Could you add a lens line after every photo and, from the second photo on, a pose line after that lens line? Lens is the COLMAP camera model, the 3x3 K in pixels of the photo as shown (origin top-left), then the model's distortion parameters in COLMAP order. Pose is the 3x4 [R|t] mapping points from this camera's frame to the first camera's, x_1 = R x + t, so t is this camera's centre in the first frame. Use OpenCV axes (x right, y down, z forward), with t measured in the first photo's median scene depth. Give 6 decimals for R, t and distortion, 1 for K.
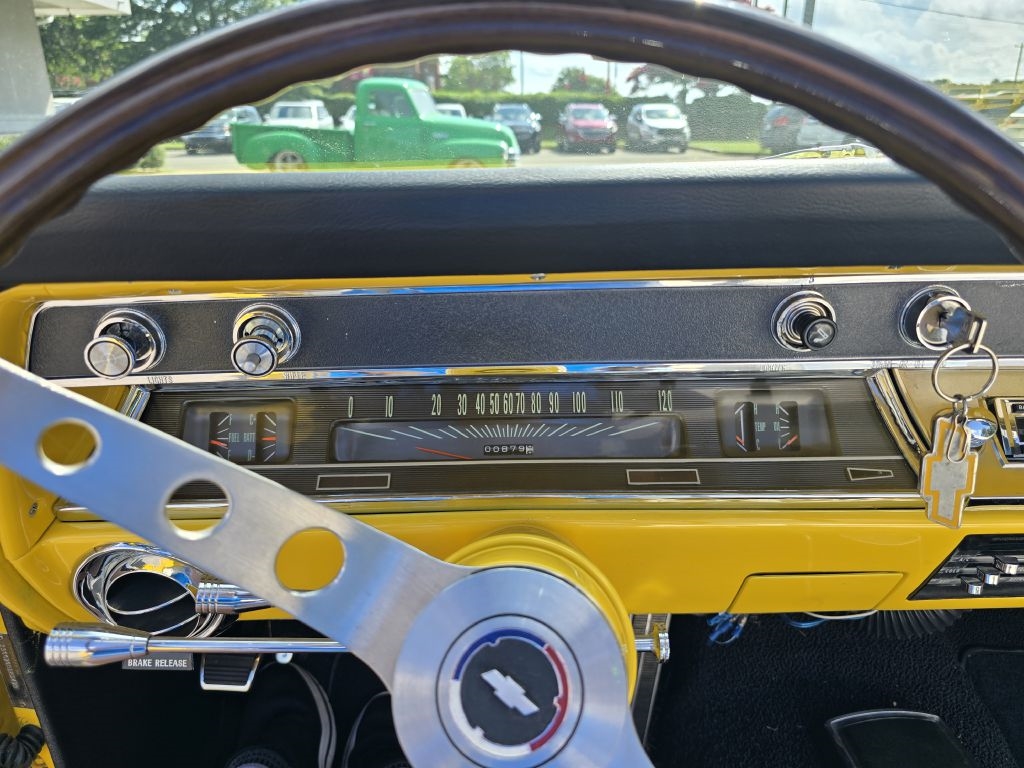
lens RADIAL K [[705.3, 0, 514.1], [0, 705.3, 387.1], [0, 0, 1]] dist [0.019640, -0.006271]
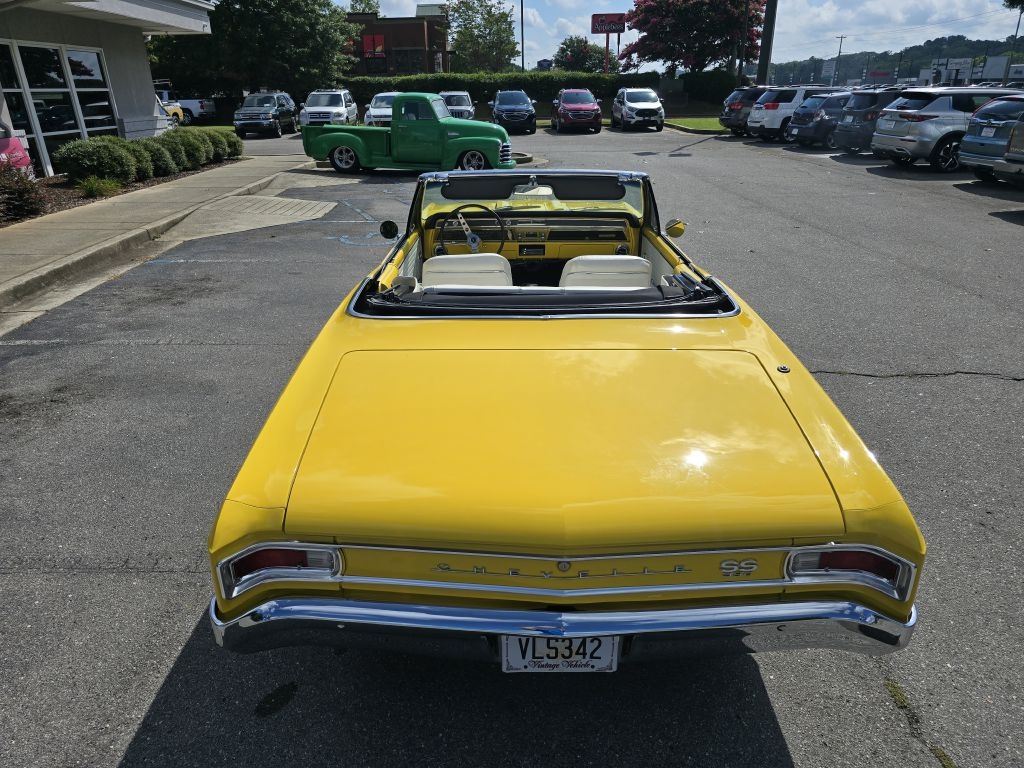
lens RADIAL K [[682.4, 0, 506.0], [0, 682.4, 391.5], [0, 0, 1]] dist [0.059395, -0.054463]
pose [[0.999765, -0.003377, -0.021426, 0.010853], [0.004567, 0.998436, 0.055724, 0.031391], [0.021204, -0.055808, 0.998216, -0.156370]]
